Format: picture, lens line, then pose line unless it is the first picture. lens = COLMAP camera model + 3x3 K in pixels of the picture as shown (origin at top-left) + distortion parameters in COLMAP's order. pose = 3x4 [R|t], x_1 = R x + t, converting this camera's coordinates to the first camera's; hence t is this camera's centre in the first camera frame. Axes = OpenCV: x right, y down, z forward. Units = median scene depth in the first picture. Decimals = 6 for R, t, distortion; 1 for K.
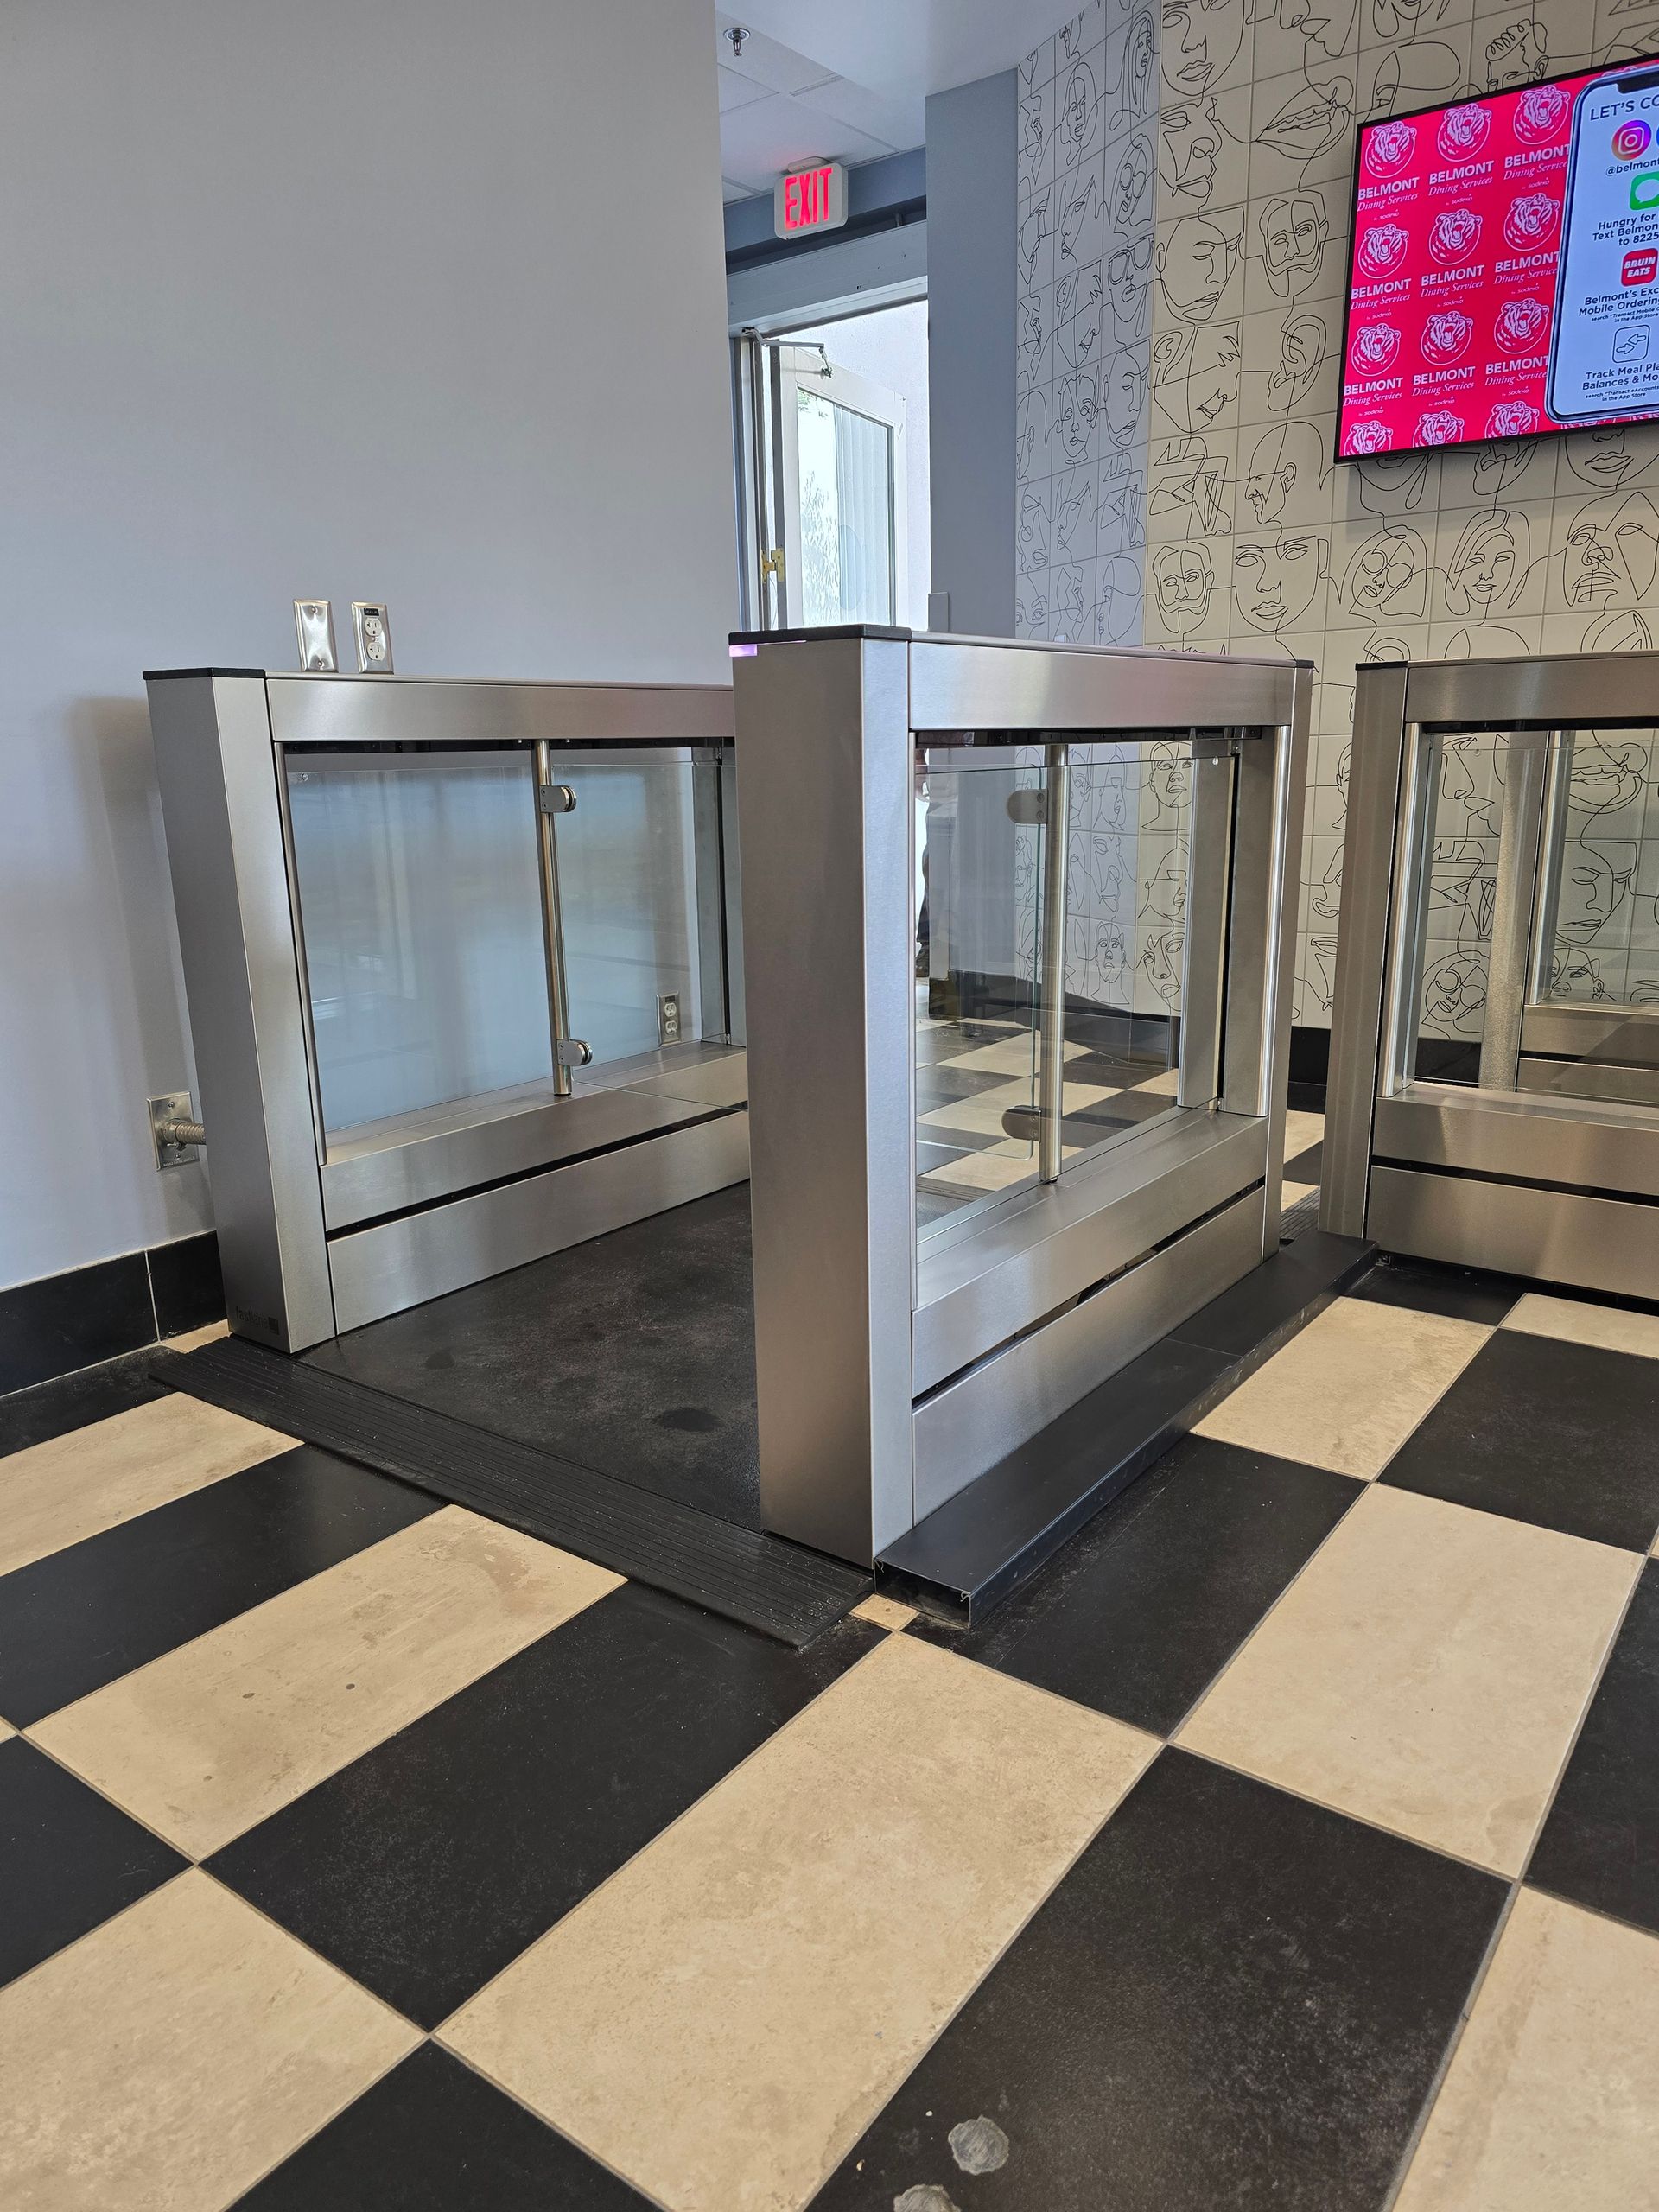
lens RADIAL K [[1485.8, 0, 849.7], [0, 1485.8, 1117.1], [0, 0, 1]] dist [0.066777, -0.057117]
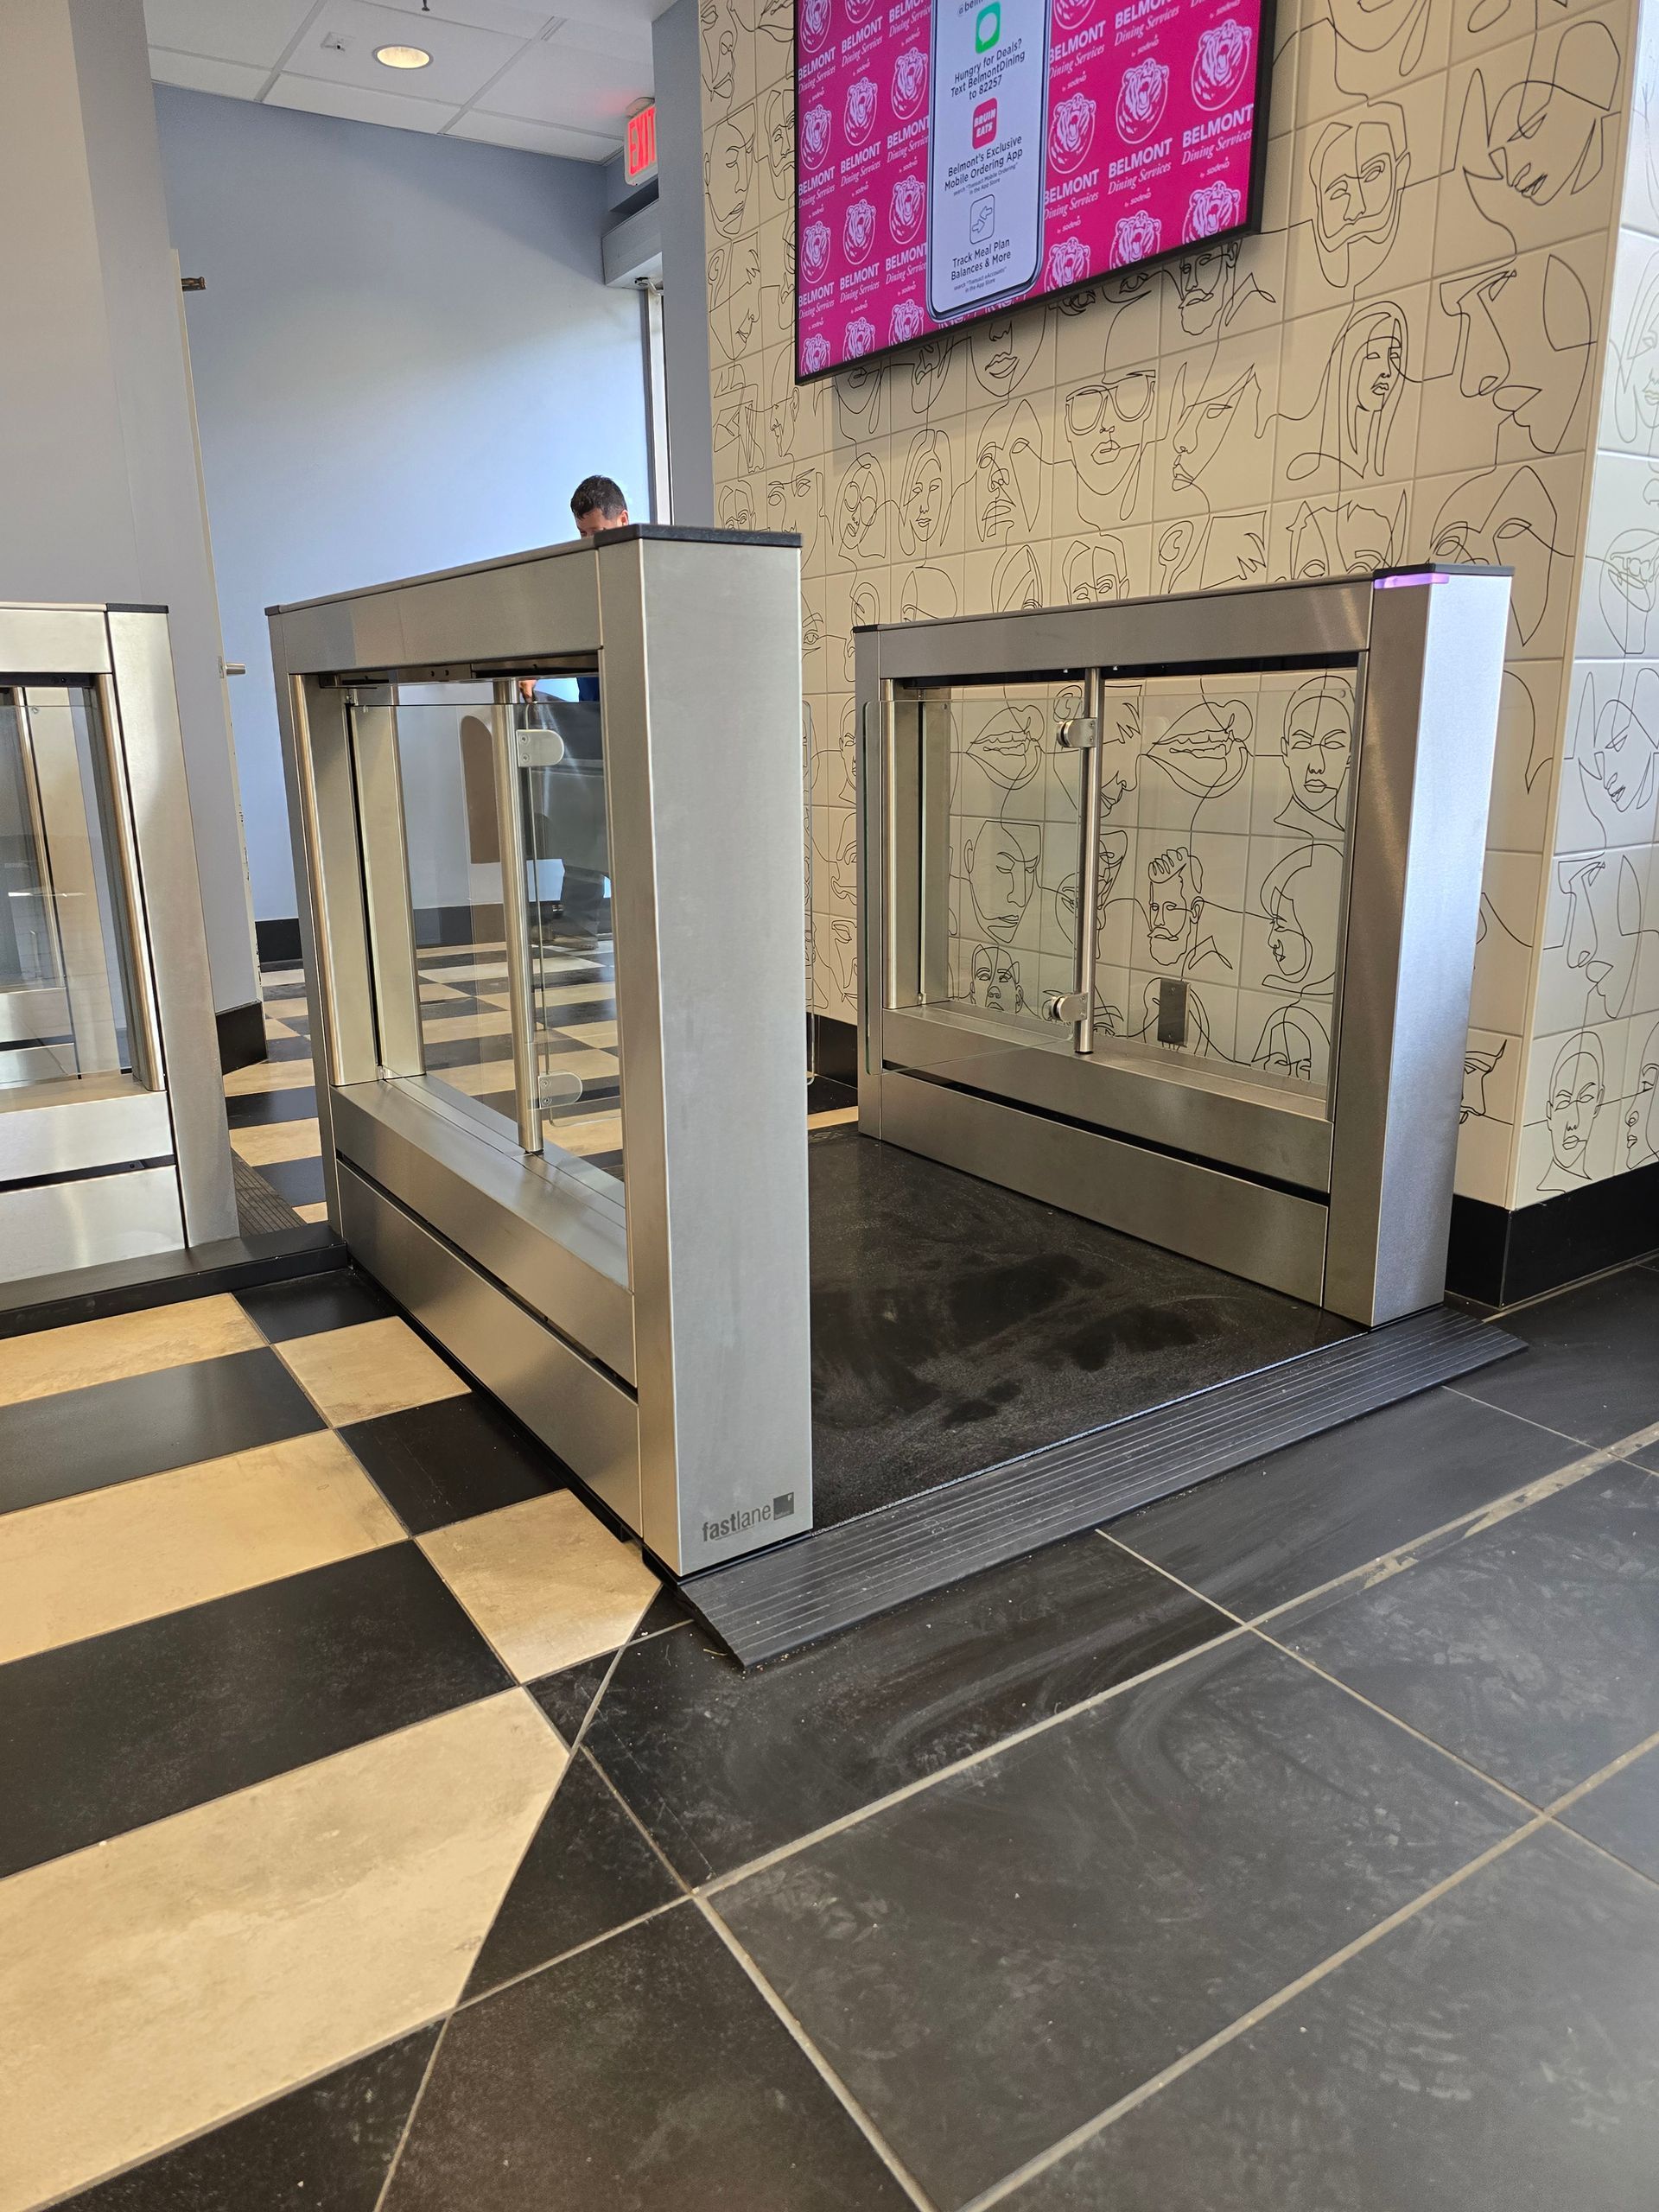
lens RADIAL K [[1485.8, 0, 817.0], [0, 1485.8, 1094.8], [0, 0, 1]] dist [0.066777, -0.057117]
pose [[0.937153, 0.092651, -0.336392, 0.698171], [-0.089394, 0.995678, 0.025192, -0.042214], [0.337272, 0.006463, 0.941385, 0.178945]]
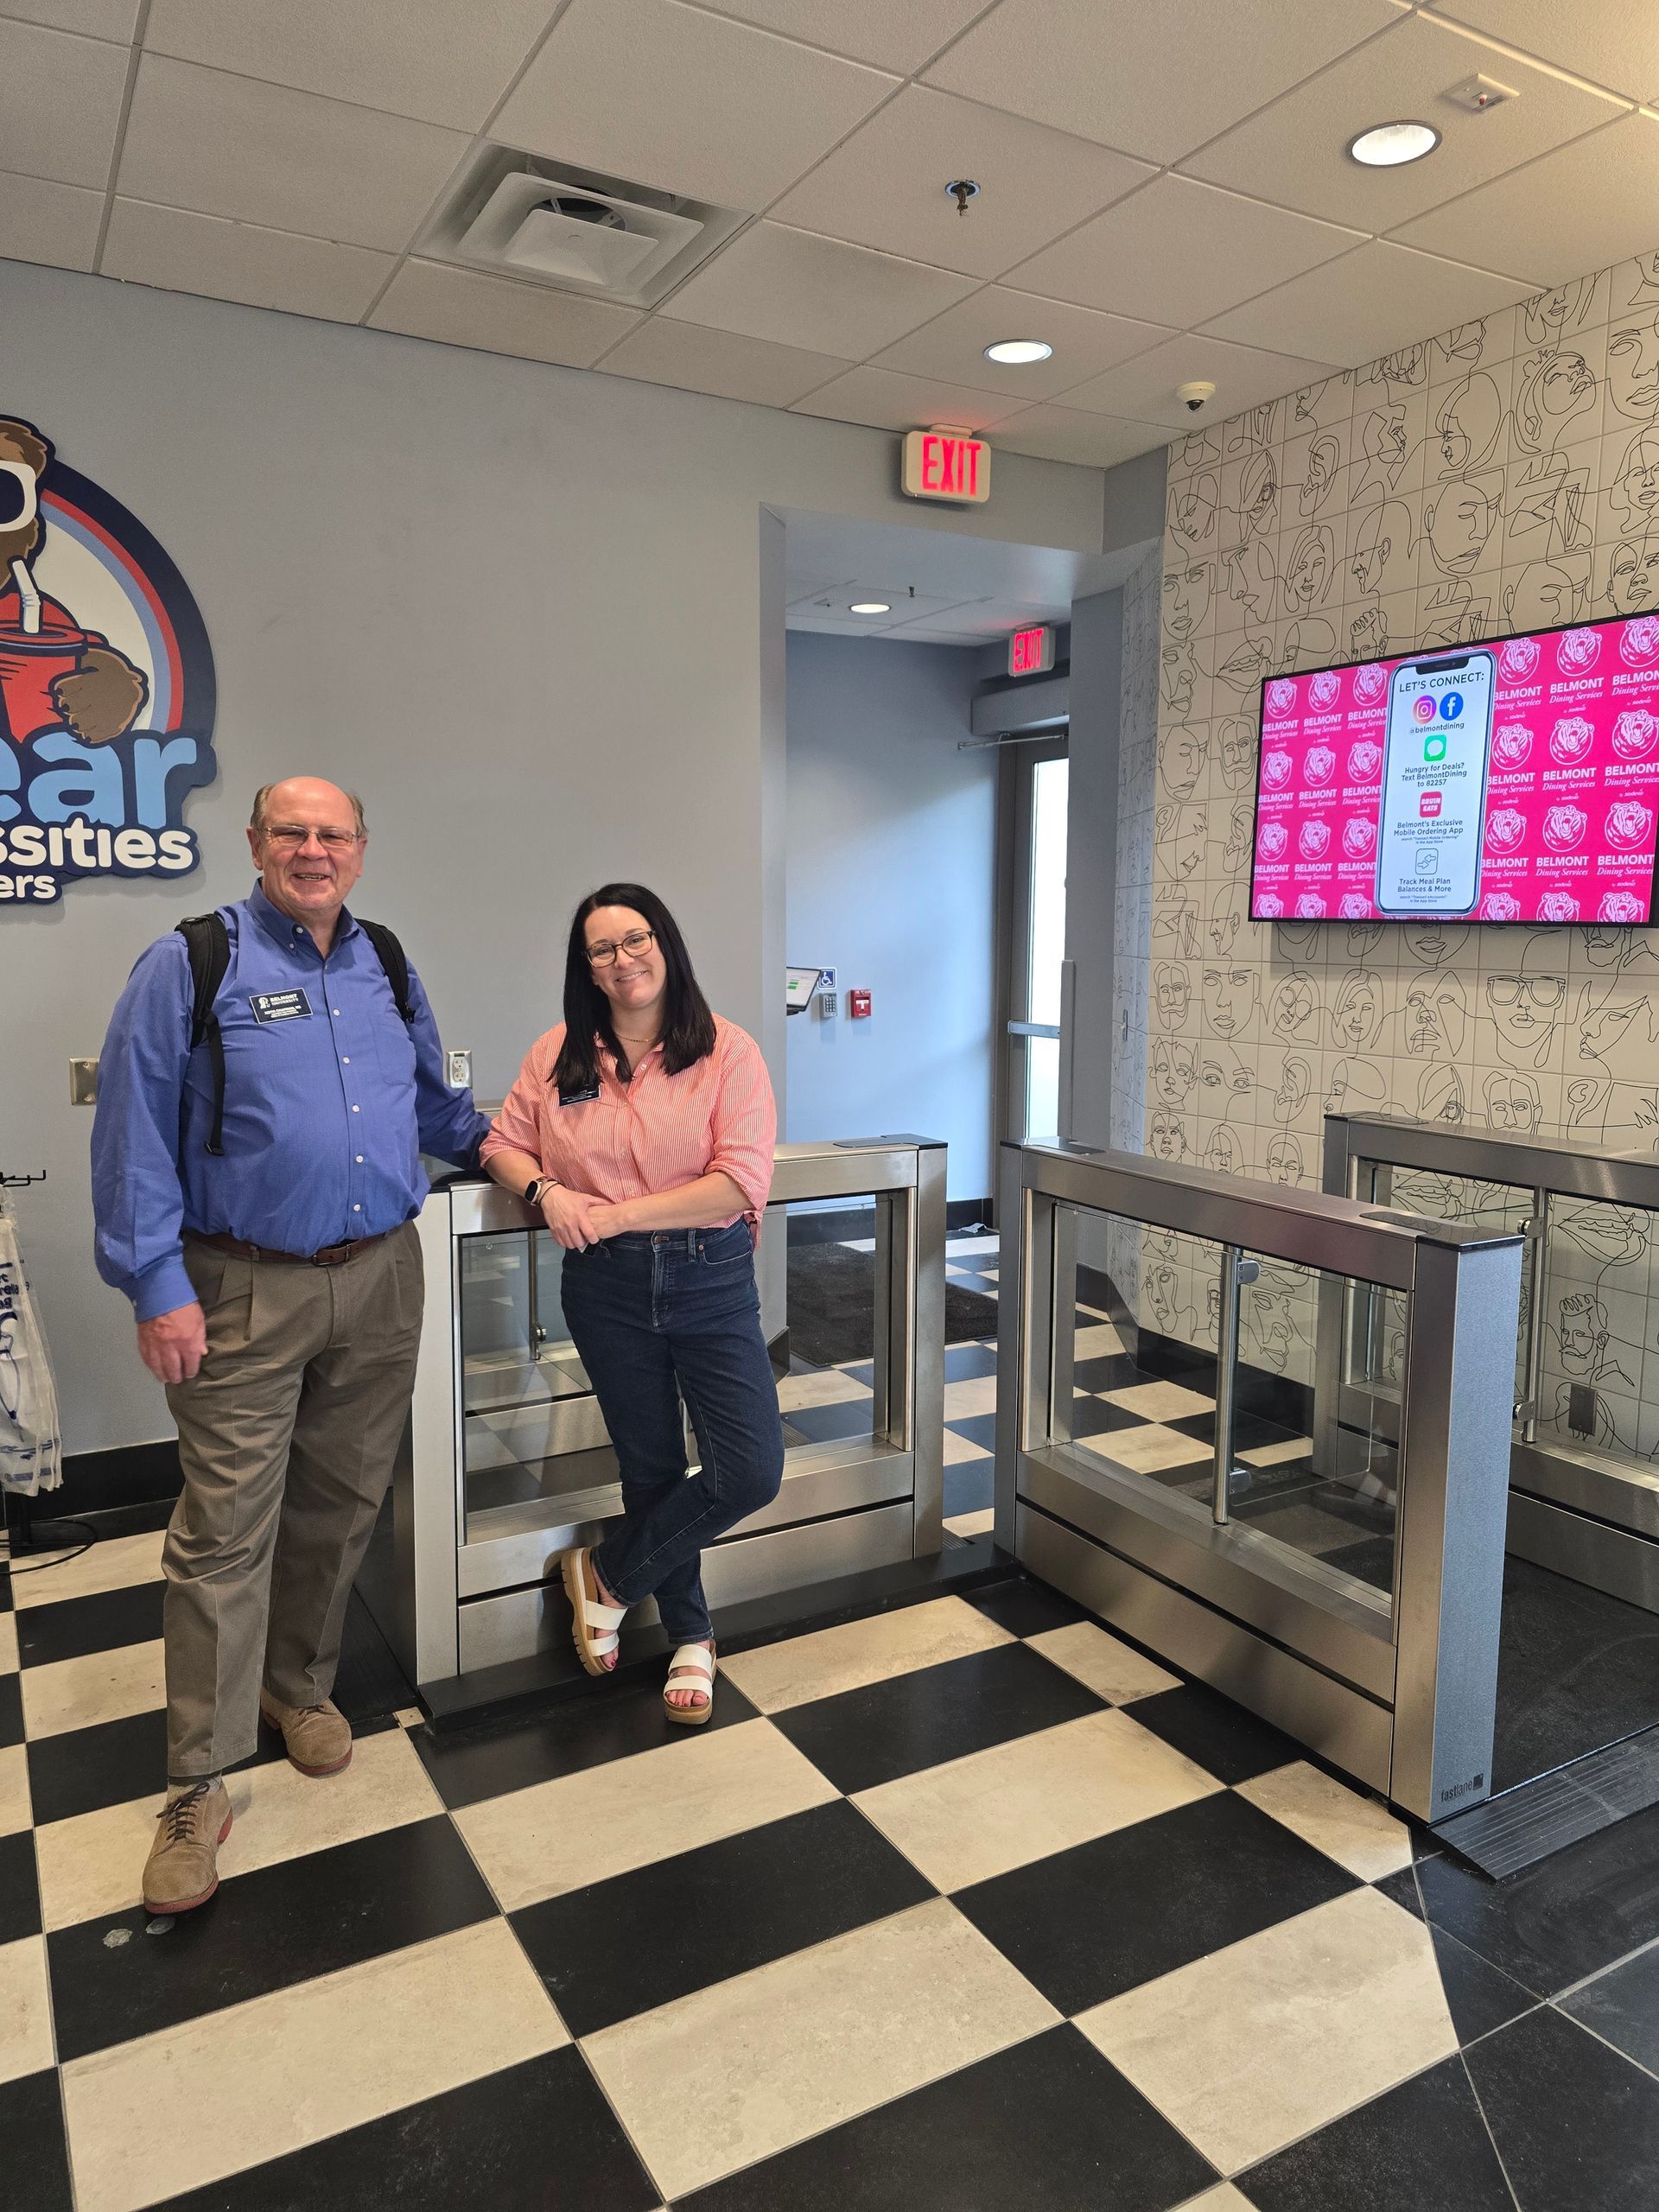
lens RADIAL K [[1485.8, 0, 842.5], [0, 1485.8, 1097.6], [0, 0, 1]] dist [0.066777, -0.057117]
pose [[0.917699, 0.071803, -0.390734, 0.528630], [-0.118636, 0.988184, -0.097043, -0.133686], [0.379150, 0.135411, 0.915374, -0.257977]]
